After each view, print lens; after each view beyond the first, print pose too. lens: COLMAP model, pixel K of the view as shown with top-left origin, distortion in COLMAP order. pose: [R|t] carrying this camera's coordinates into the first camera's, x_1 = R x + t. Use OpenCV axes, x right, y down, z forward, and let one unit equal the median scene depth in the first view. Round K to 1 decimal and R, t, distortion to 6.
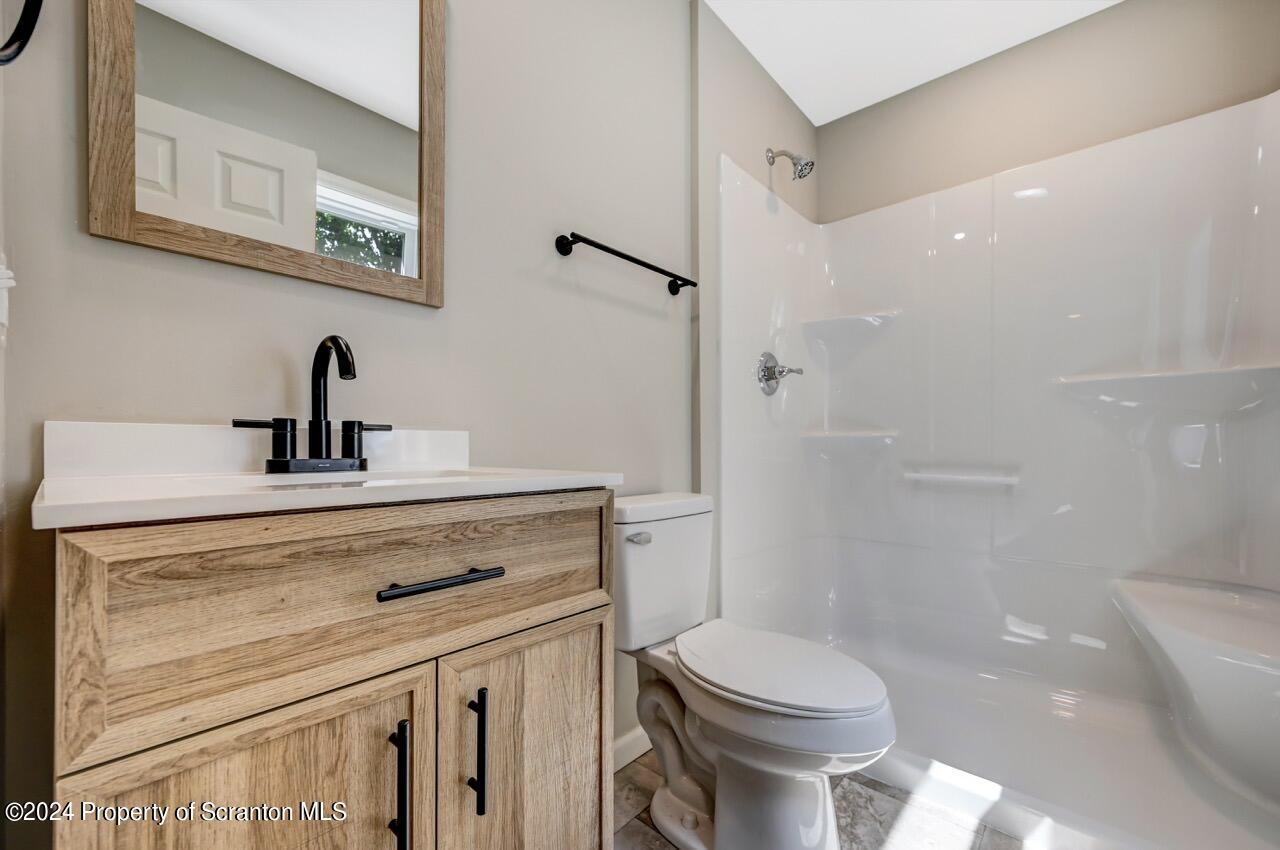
lens RADIAL K [[515.3, 0, 644.3], [0, 515.3, 447.5], [0, 0, 1]] dist [0.000239, 0.000668]
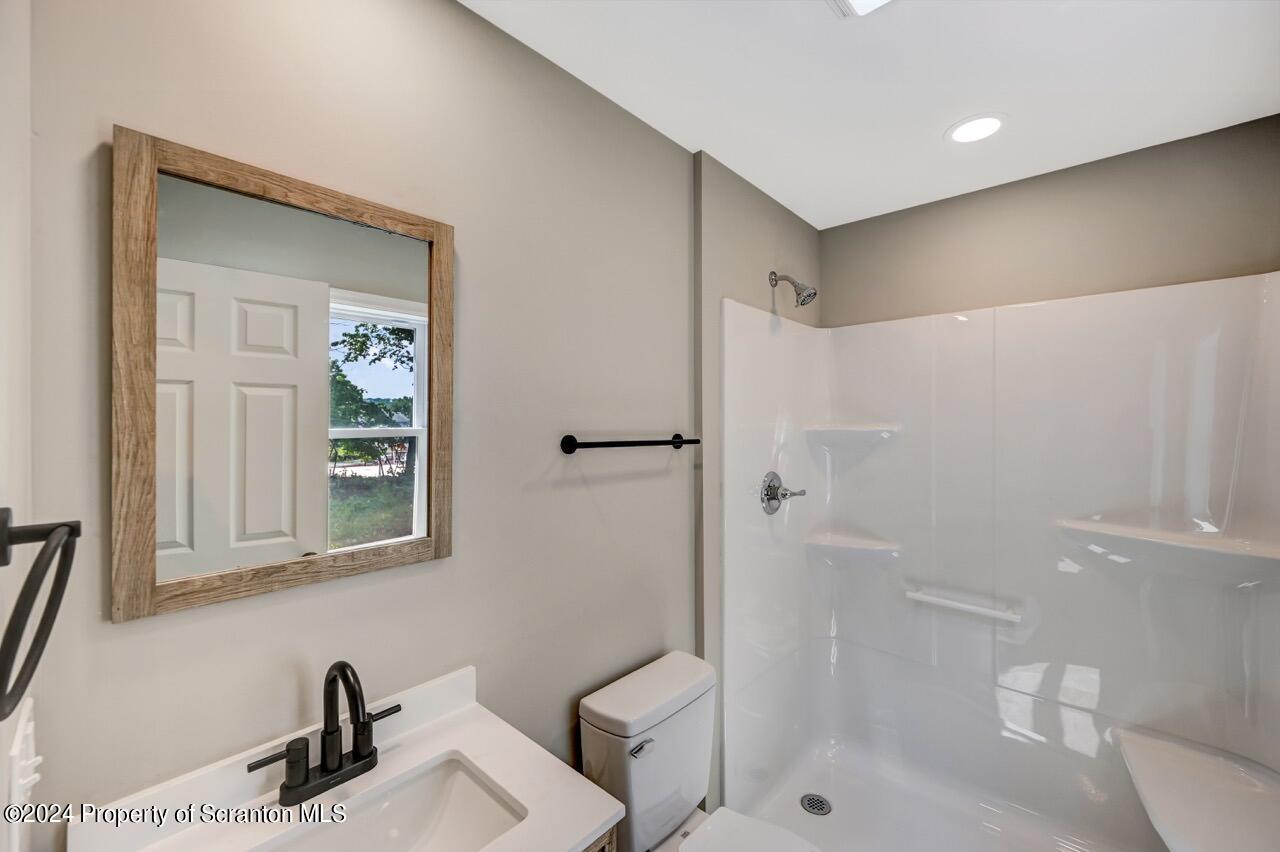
lens RADIAL K [[508.6, 0, 642.9], [0, 508.6, 432.1], [0, 0, 1]] dist [0.001379, 0.000609]
pose [[0.999885, 0.000453, -0.015156, 0.009743], [-0.000468, 0.999999, -0.001020, -0.741604], [0.015156, 0.001027, 0.999885, -0.011699]]
